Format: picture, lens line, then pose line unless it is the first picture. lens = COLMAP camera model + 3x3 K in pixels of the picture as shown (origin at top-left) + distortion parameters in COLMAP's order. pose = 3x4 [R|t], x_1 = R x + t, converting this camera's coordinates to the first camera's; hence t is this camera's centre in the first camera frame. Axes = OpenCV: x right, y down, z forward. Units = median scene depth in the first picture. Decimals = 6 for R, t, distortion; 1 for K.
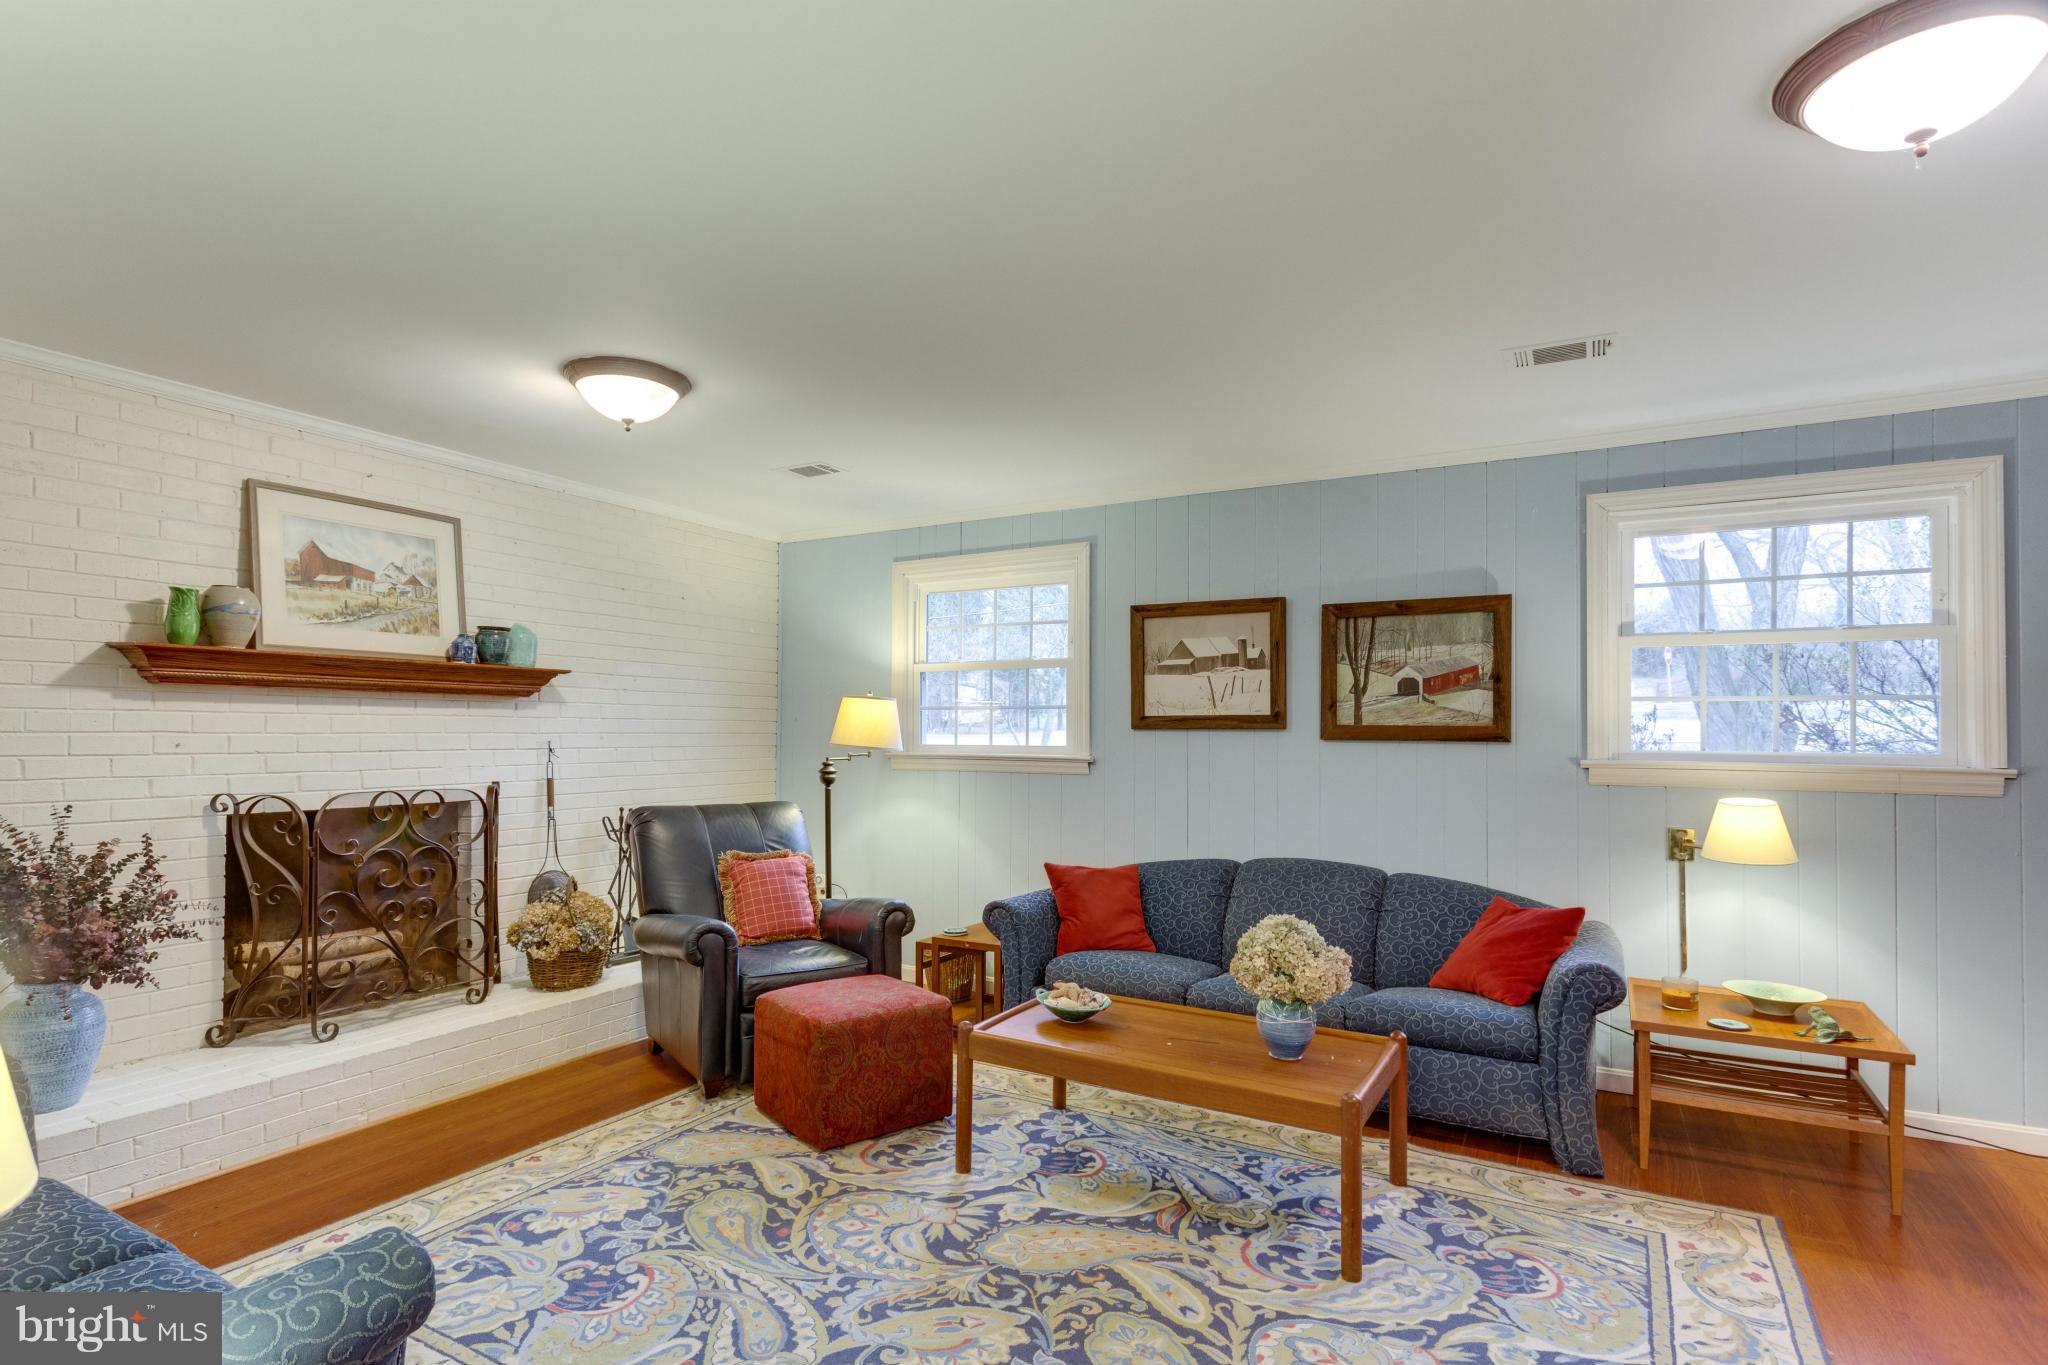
lens RADIAL K [[1004.9, 0, 1005.4], [0, 1004.9, 720.1], [0, 0, 1]] dist [0.010490, -0.000646]
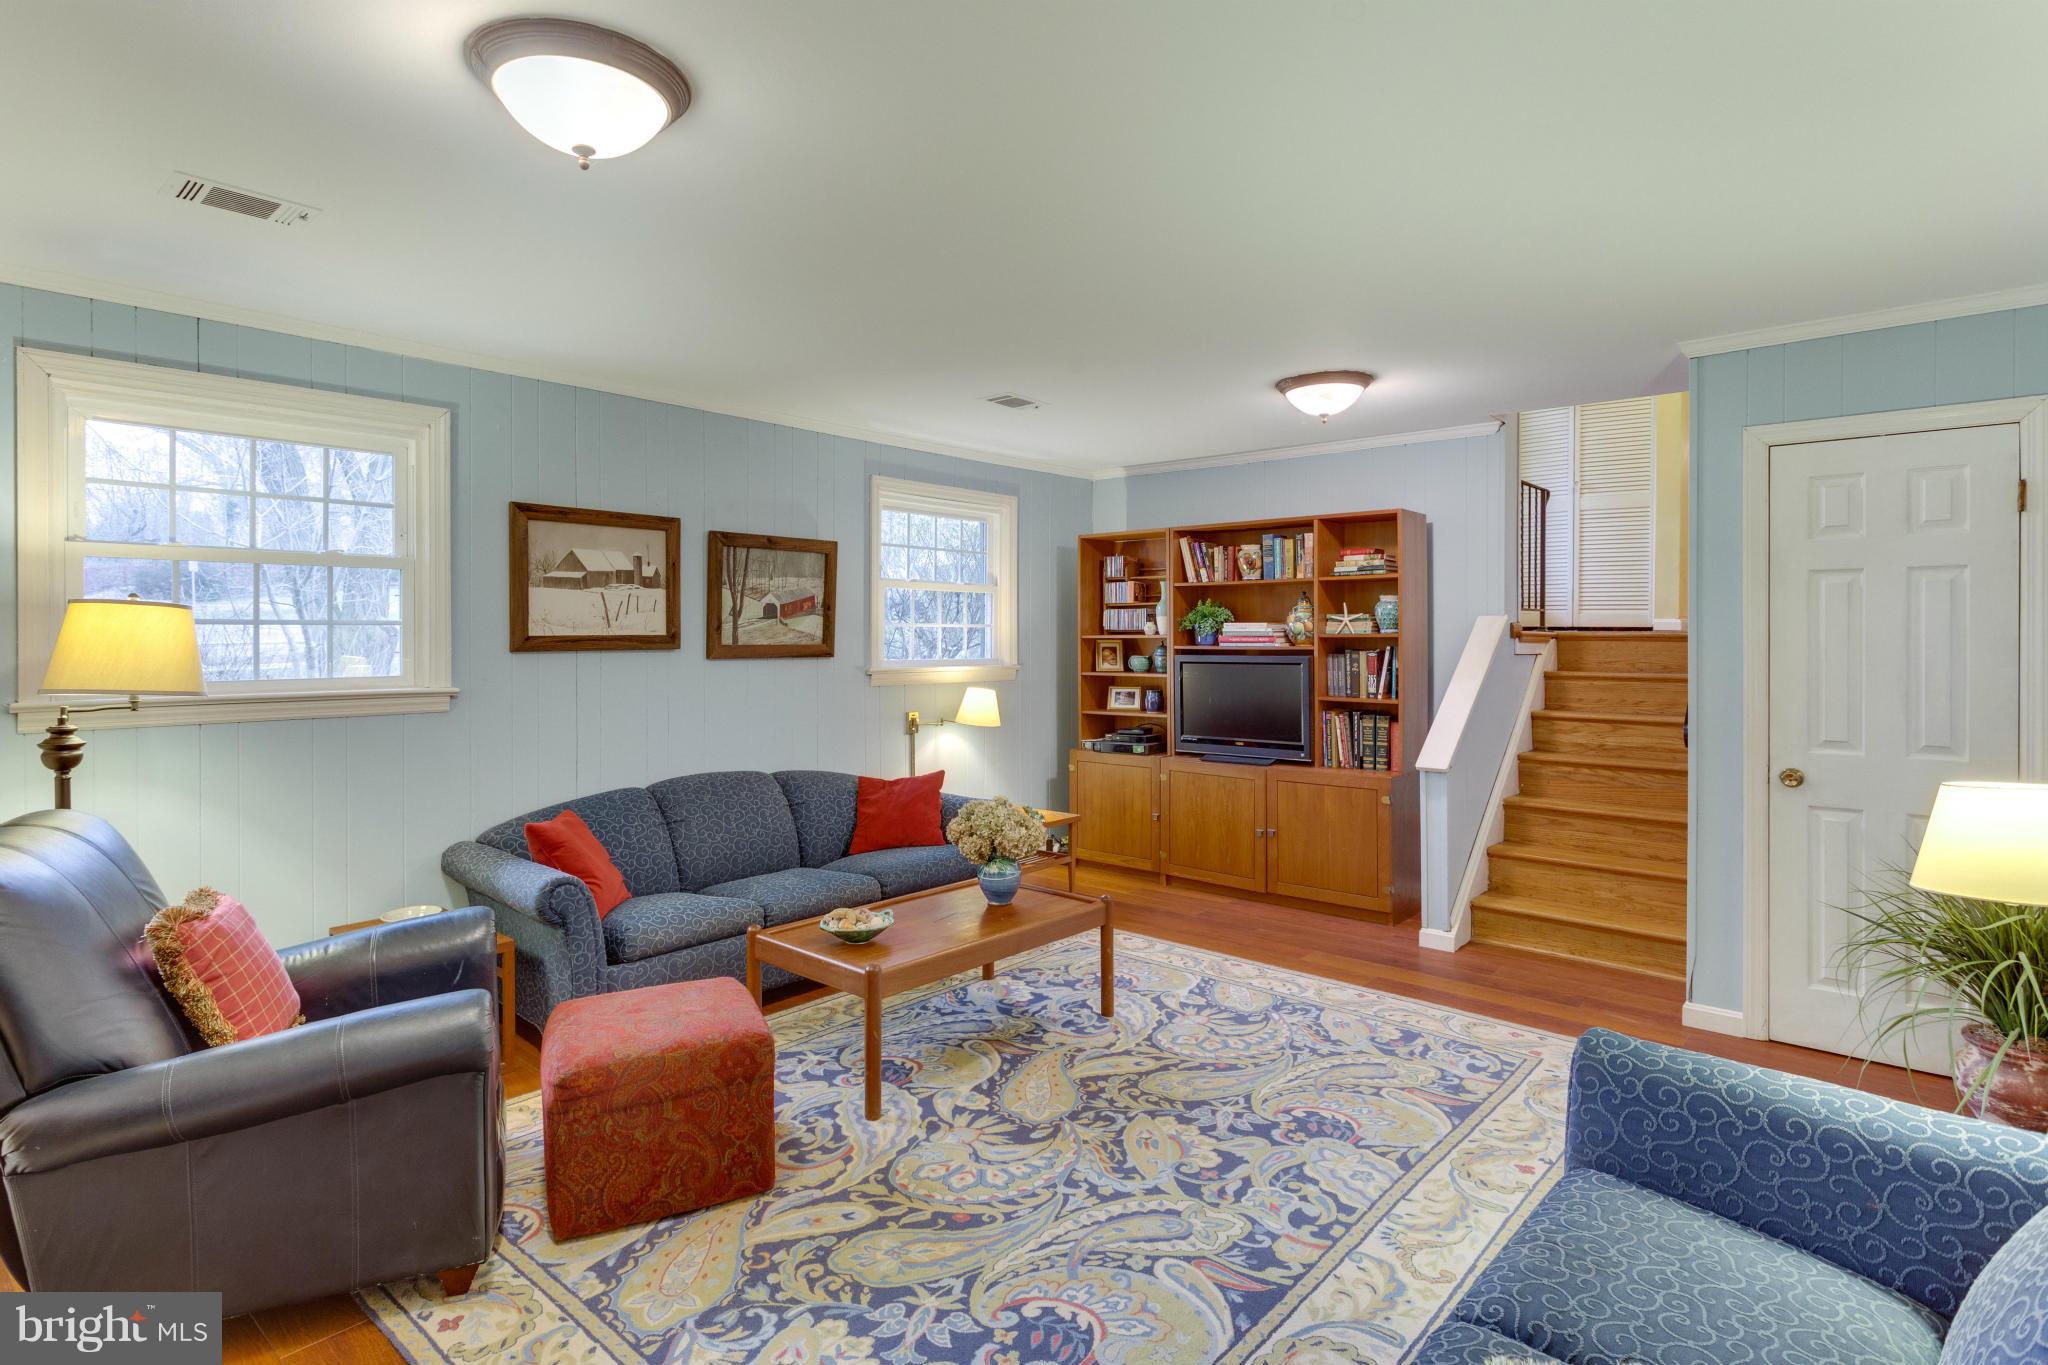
lens RADIAL K [[1060.6, 0, 981.5], [0, 1060.6, 640.8], [0, 0, 1]] dist [0.007959, -0.000106]
pose [[0.213756, -0.007954, 0.976855, -0.773130], [-0.004626, 0.999947, 0.009155, -0.011965], [-0.976876, -0.006476, 0.213708, 0.529066]]
